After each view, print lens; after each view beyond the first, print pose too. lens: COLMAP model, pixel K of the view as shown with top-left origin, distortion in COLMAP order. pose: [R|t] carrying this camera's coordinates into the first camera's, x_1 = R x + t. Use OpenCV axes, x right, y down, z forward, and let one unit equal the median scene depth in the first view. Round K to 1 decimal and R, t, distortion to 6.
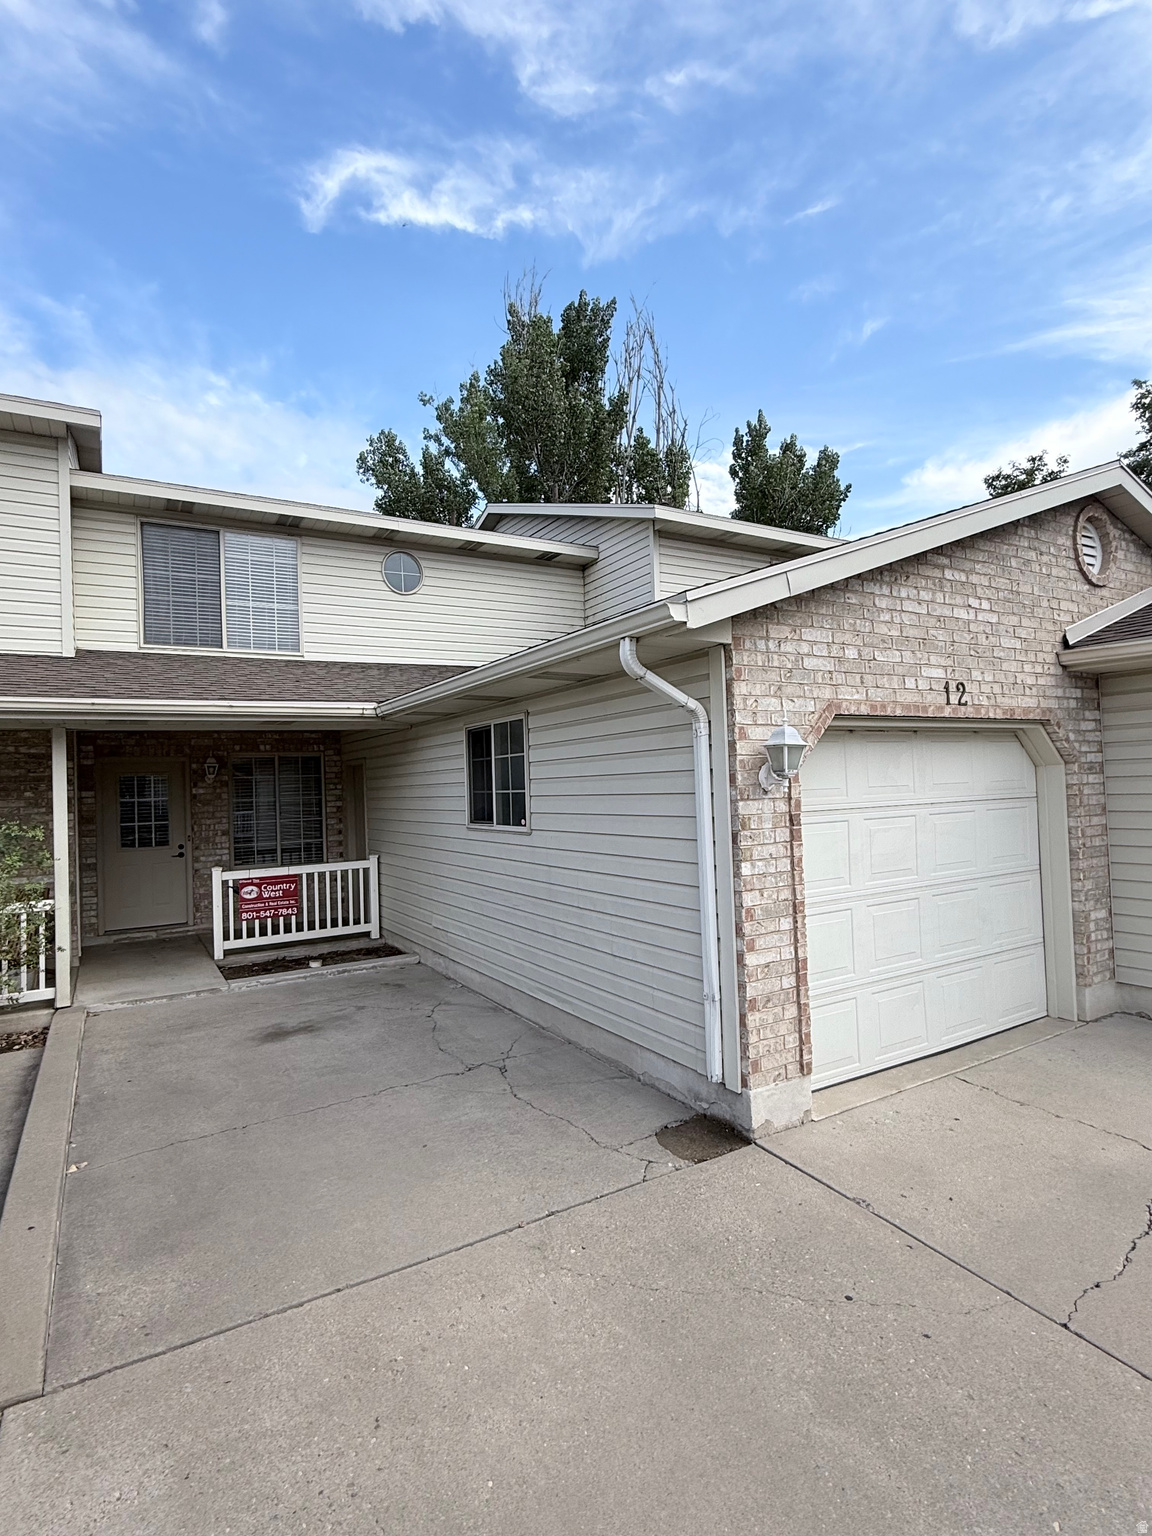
lens RADIAL K [[779.4, 0, 576.0], [0, 779.4, 768.0], [0, 0, 1]] dist [0.000367, 0.000076]
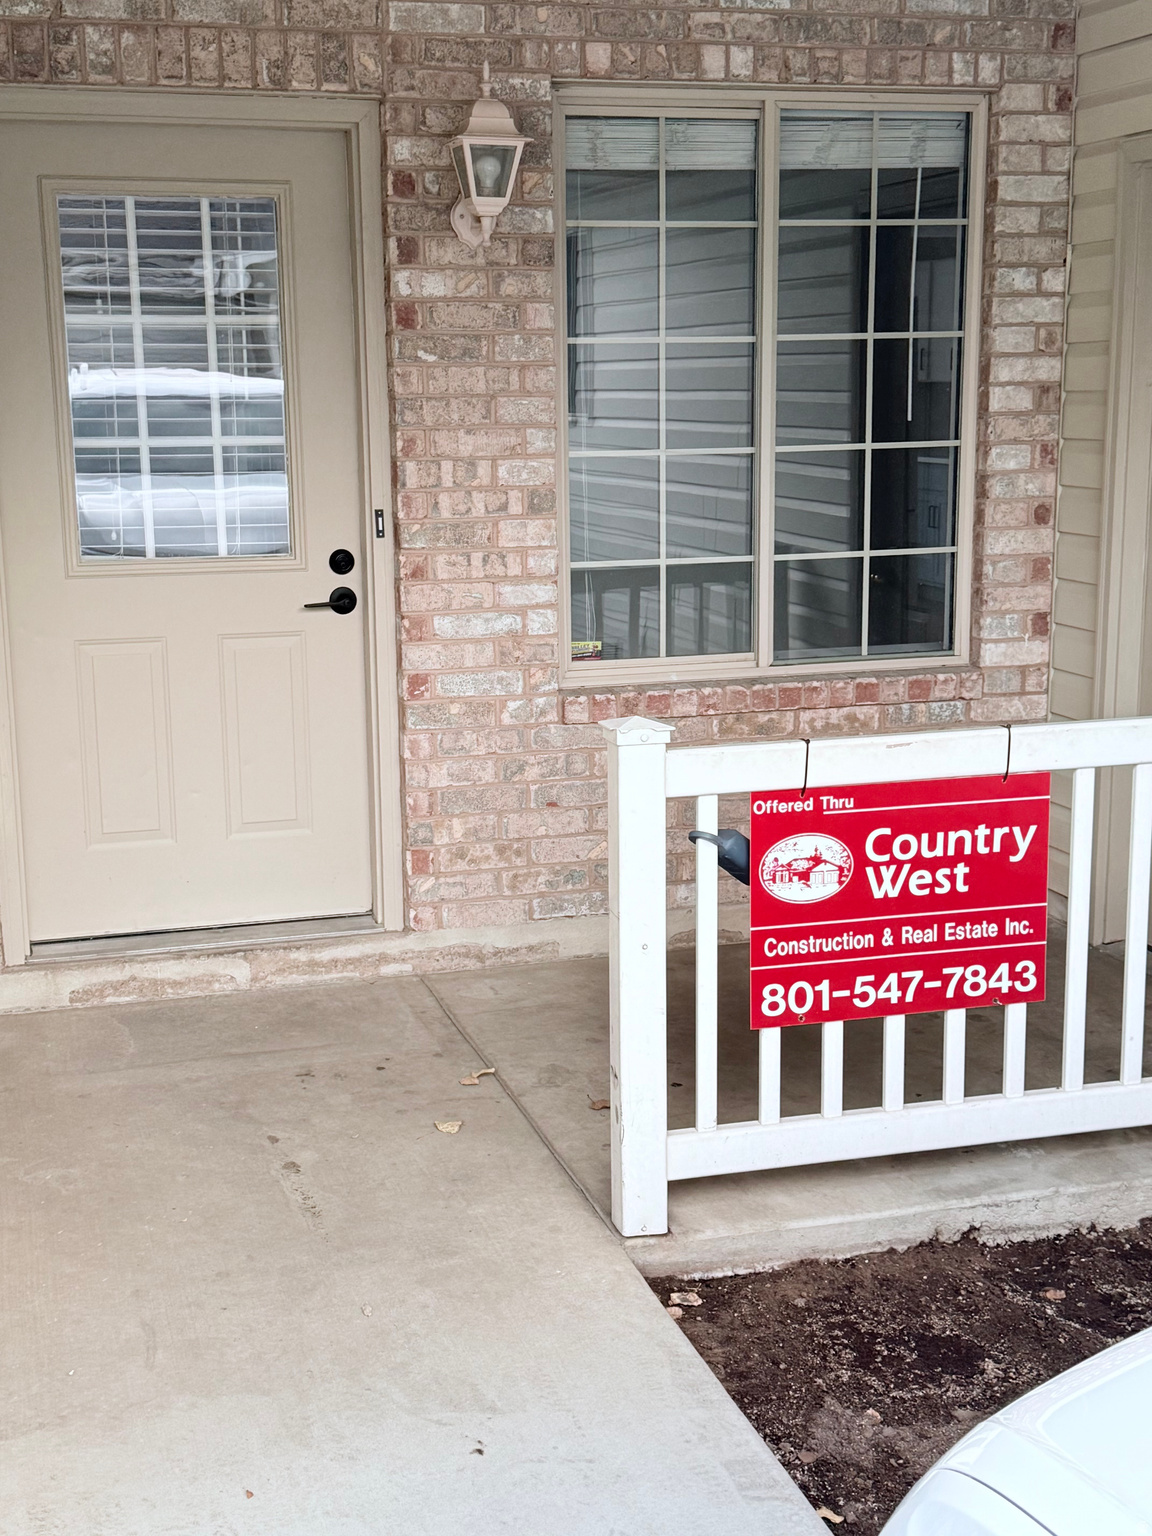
lens RADIAL K [[1985.5, 0, 576.0], [0, 1985.5, 768.0], [0, 0, 1]] dist [0.091911, -0.018742]
pose [[0.970694, 0.069227, -0.230132, -0.359287], [-0.015954, 0.974062, 0.225720, 0.037951], [0.239789, -0.215434, 0.946620, 0.561718]]
